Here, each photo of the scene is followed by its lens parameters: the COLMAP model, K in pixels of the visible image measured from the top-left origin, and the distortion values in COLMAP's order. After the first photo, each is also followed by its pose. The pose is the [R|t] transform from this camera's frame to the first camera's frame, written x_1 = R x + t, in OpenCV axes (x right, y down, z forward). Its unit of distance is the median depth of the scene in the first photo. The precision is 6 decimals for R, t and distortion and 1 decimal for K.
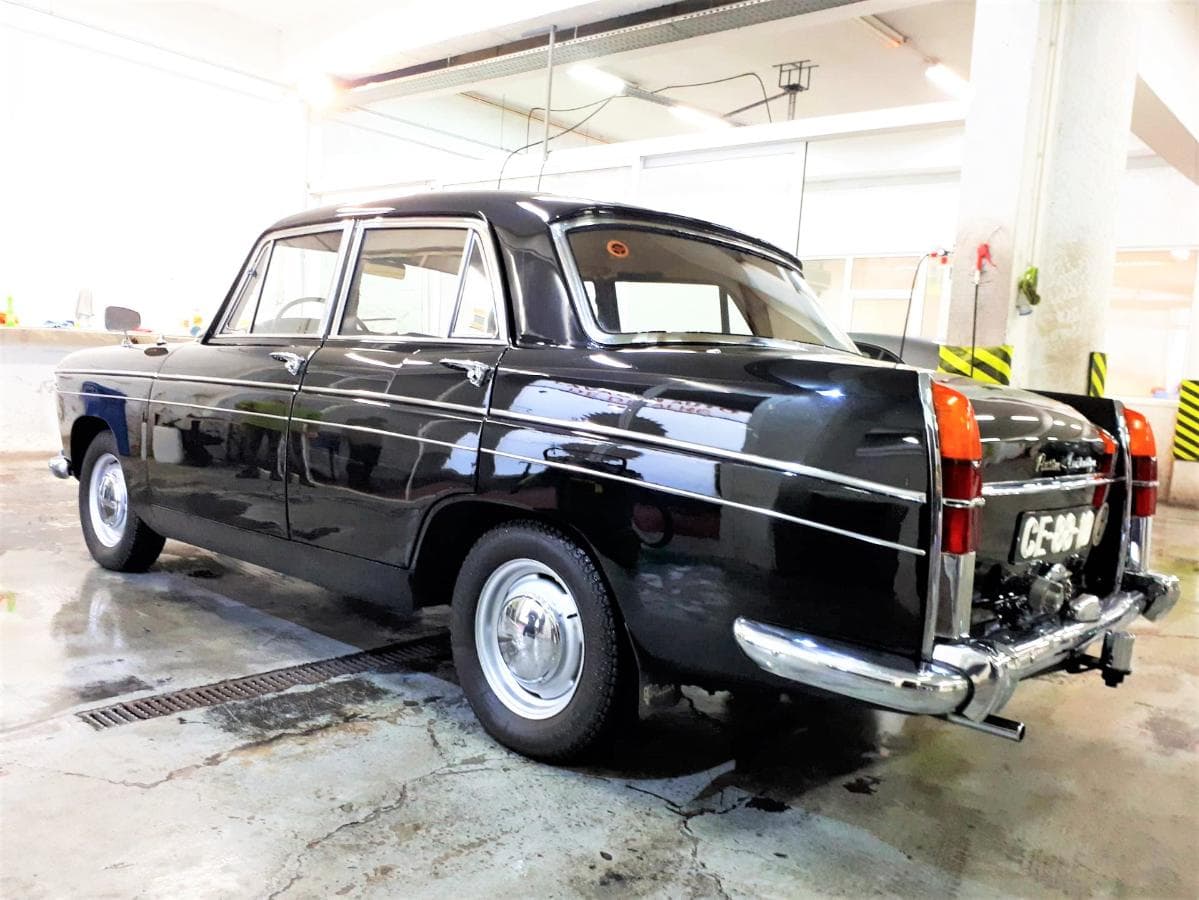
lens RADIAL K [[1043.8, 0, 599.3], [0, 1043.8, 427.5], [0, 0, 1]] dist [0.070737, -0.160934]
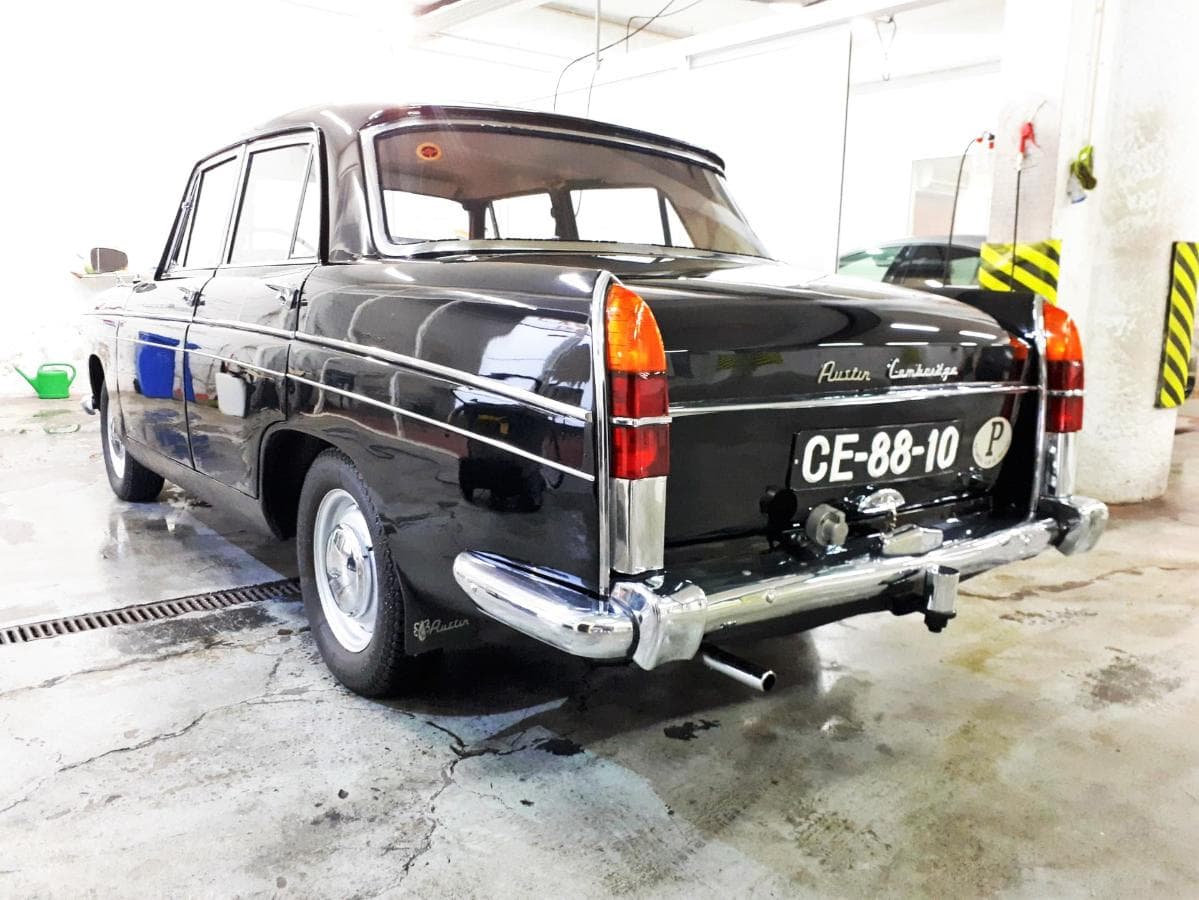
lens RADIAL K [[1043.2, 0, 599.5], [0, 1043.2, 450.0], [0, 0, 1]] dist [0.006192, 0.001519]
pose [[0.979367, -0.014750, -0.201551, 0.344769], [0.033008, 0.995615, 0.087530, 0.014084], [0.199376, -0.092377, 0.975559, 0.113506]]
